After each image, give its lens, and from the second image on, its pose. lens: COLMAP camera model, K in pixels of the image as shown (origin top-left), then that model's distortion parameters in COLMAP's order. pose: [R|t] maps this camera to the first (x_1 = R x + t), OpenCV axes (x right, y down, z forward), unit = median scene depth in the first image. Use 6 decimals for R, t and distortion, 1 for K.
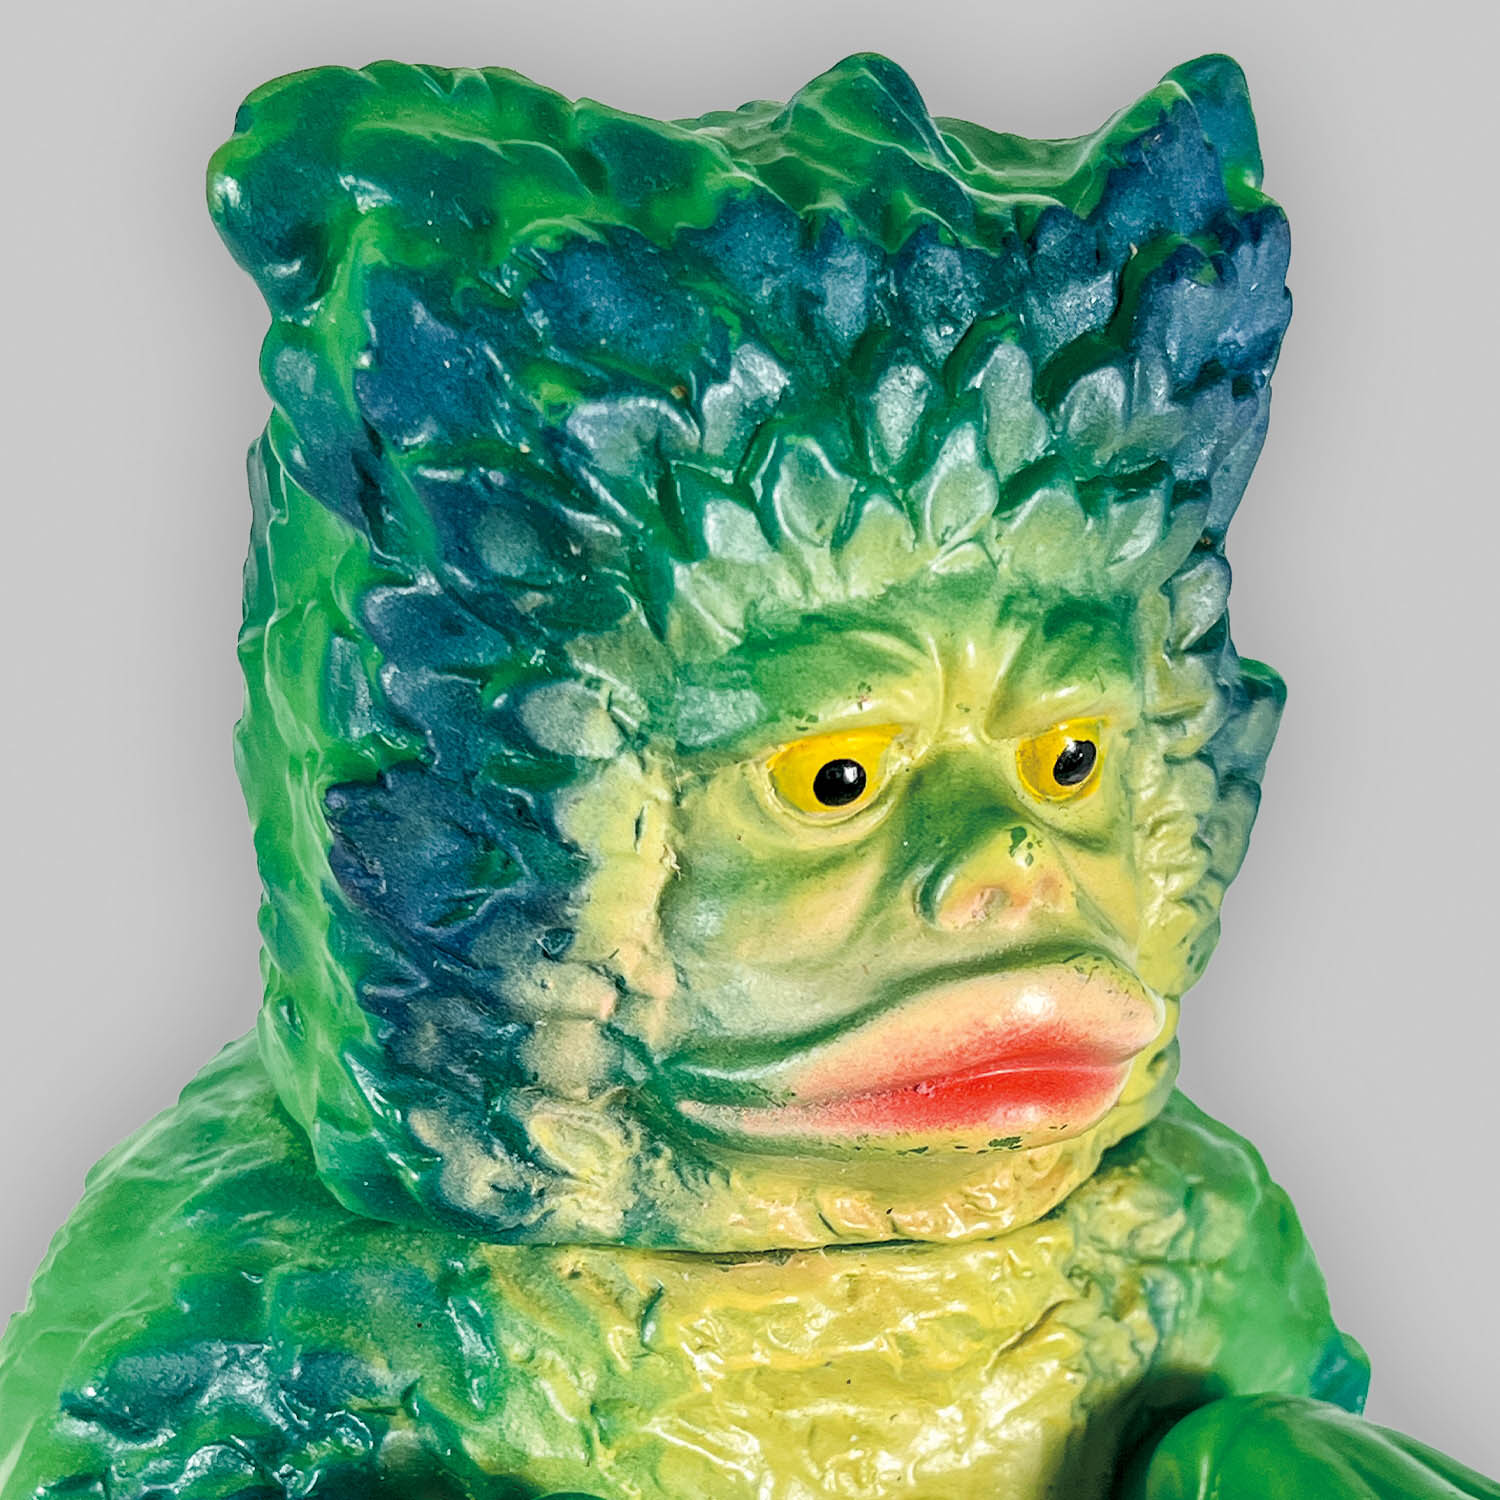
lens RADIAL K [[3393.7, 0, 744.0], [0, 3393.7, 828.7], [0, 0, 1]] dist [0.047088, 0.000000]
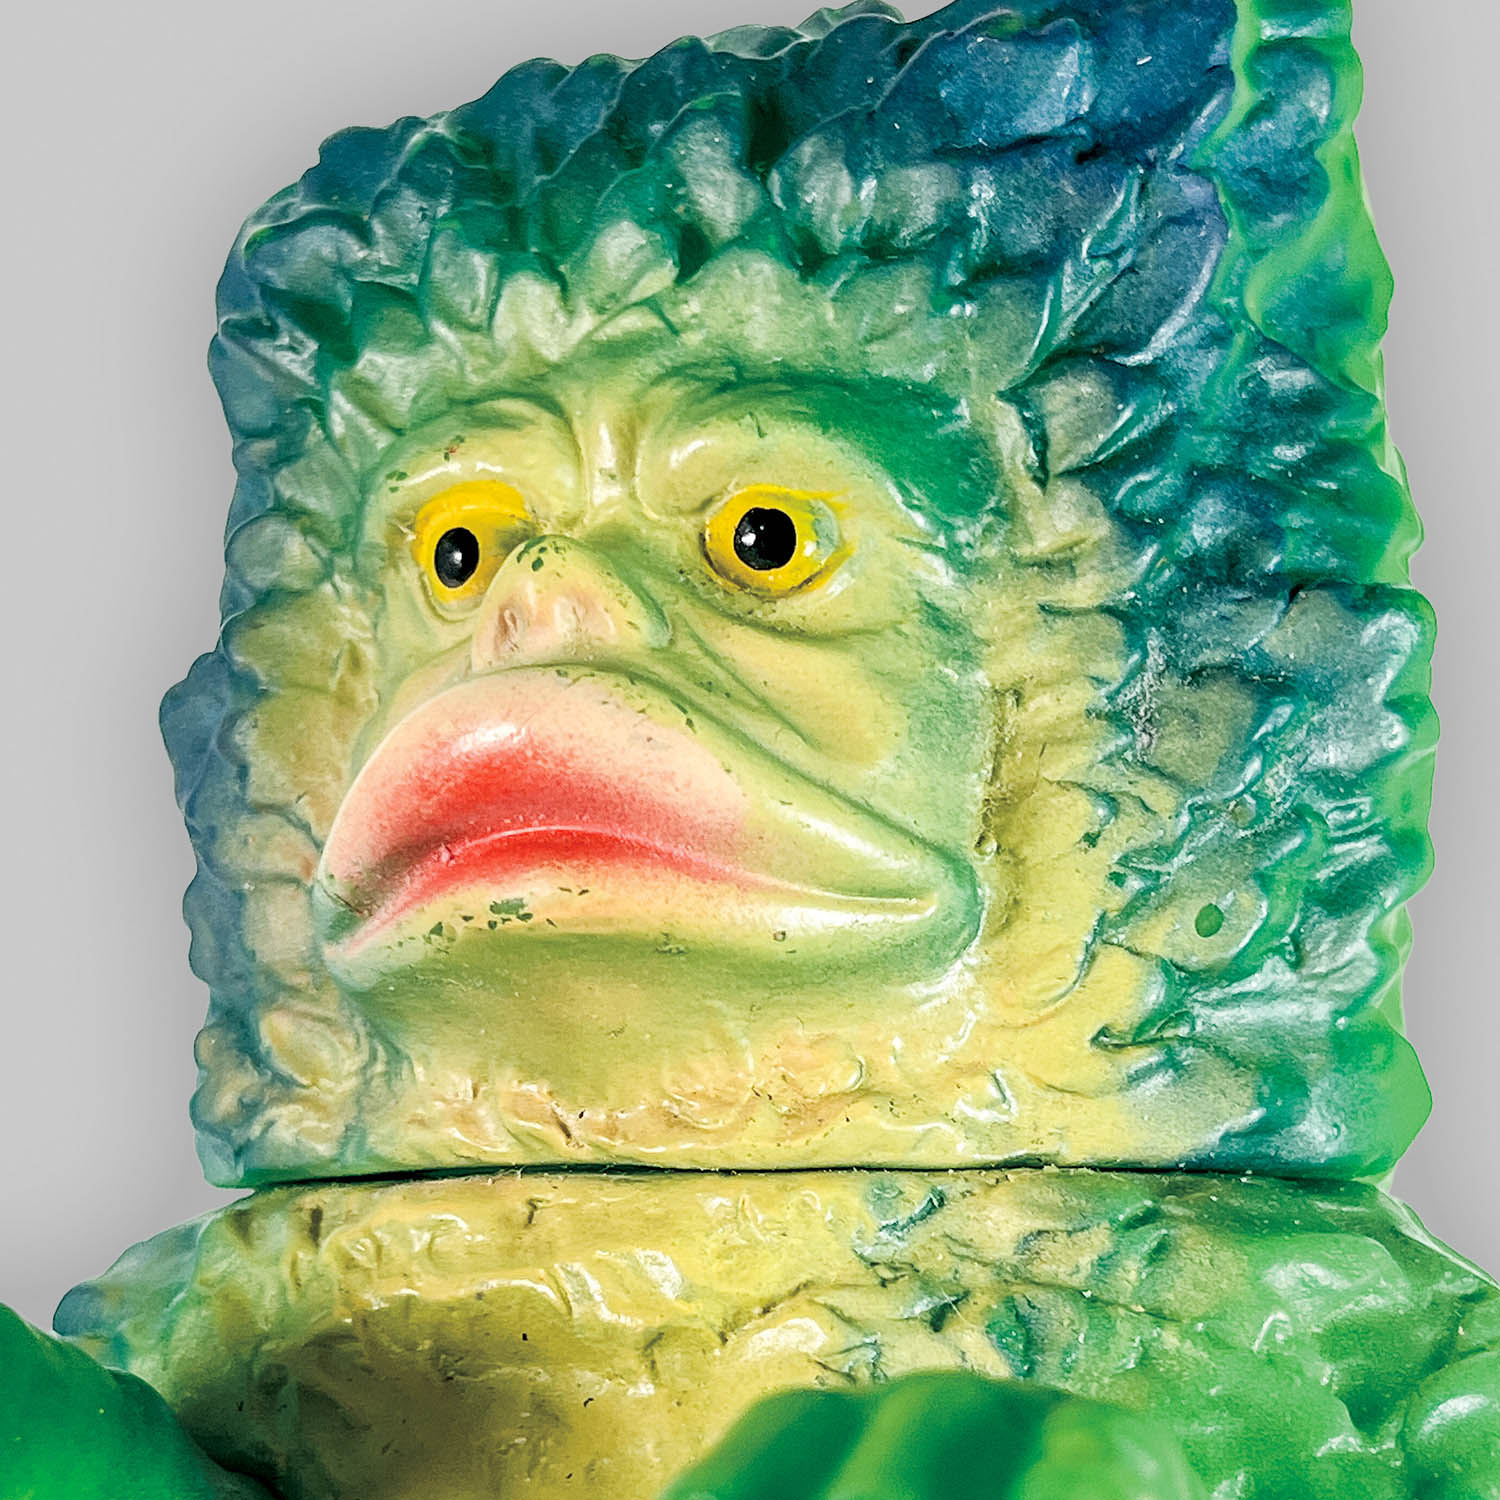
lens RADIAL K [[3393.7, 0, 692.7], [0, 3393.7, 706.0], [0, 0, 1]] dist [0.047088, 0.000000]
pose [[0.629585, -0.225300, -0.743547, 0.715614], [-0.204975, 0.874956, -0.438676, 0.395603], [0.749405, 0.428592, 0.504678, 0.605904]]
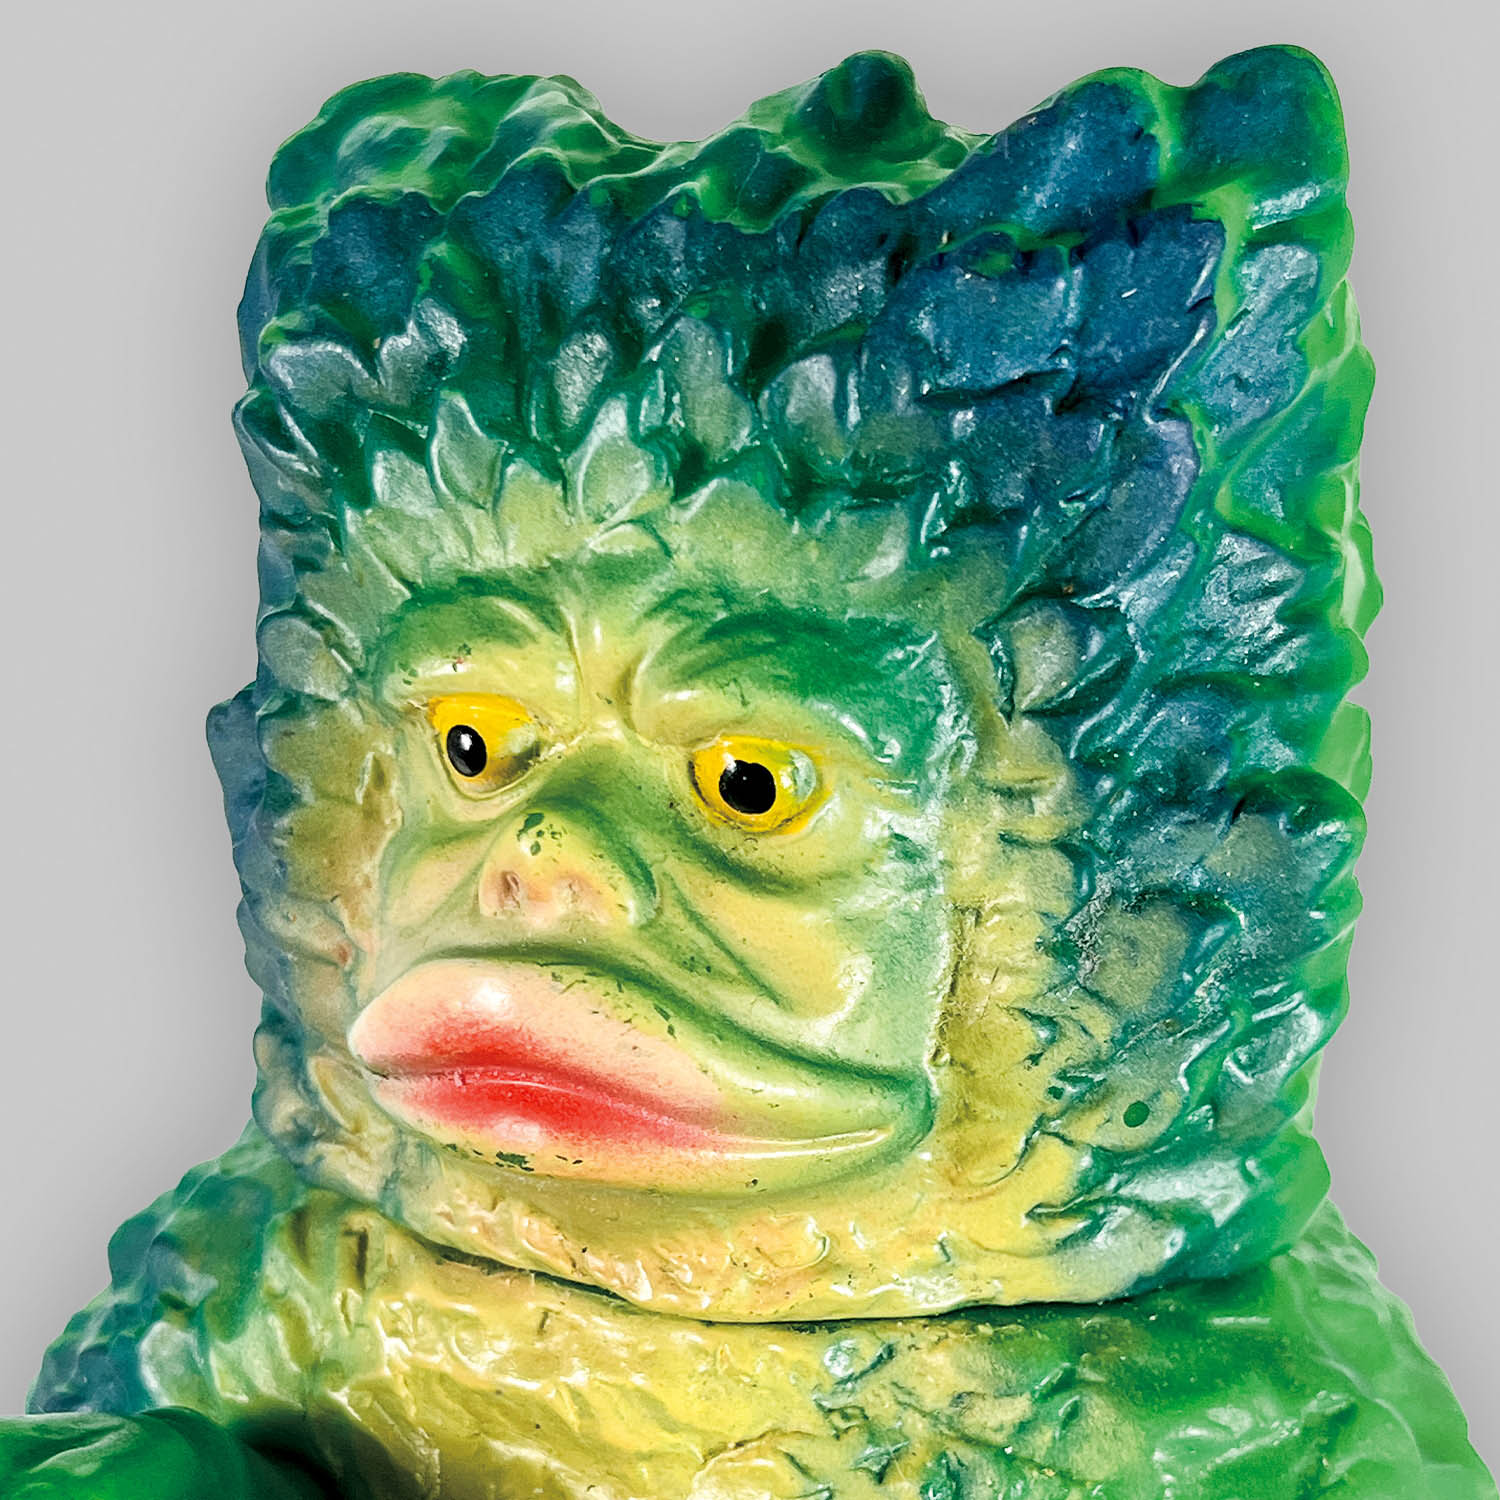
lens RADIAL K [[3393.7, 0, 741.0], [0, 3393.7, 737.4], [0, 0, 1]] dist [0.047088, 0.000000]
pose [[0.614476, 0.102990, -0.782184, 0.824525], [-0.218967, 0.974754, -0.043673, 0.007580], [0.757940, 0.198108, 0.621515, 0.451938]]
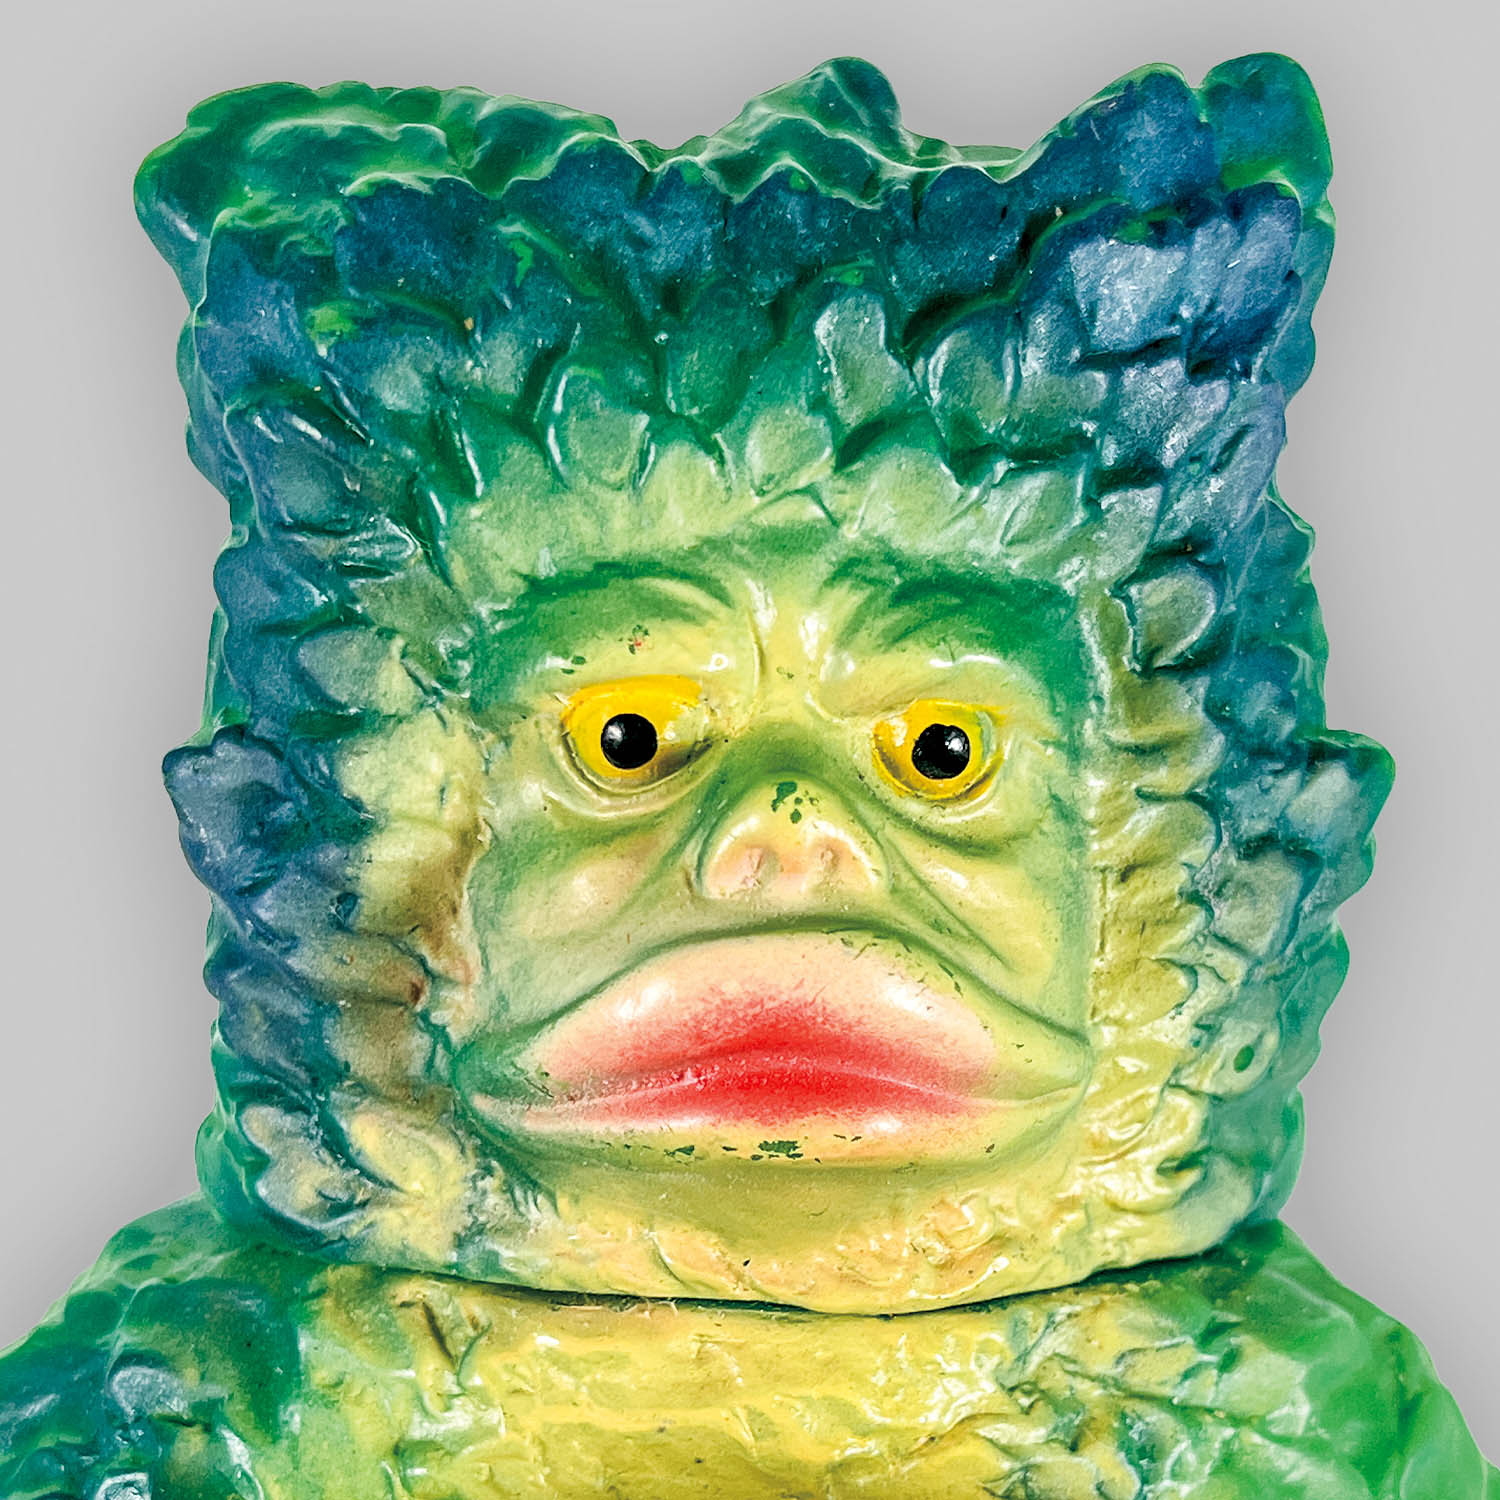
lens RADIAL K [[3393.7, 0, 751.4], [0, 3393.7, 758.9], [0, 0, 1]] dist [0.047088, 0.000000]
pose [[0.910302, -0.008080, -0.413867, 0.435444], [-0.085451, 0.974607, -0.206976, 0.177151], [0.405030, 0.223776, 0.886496, 0.195059]]
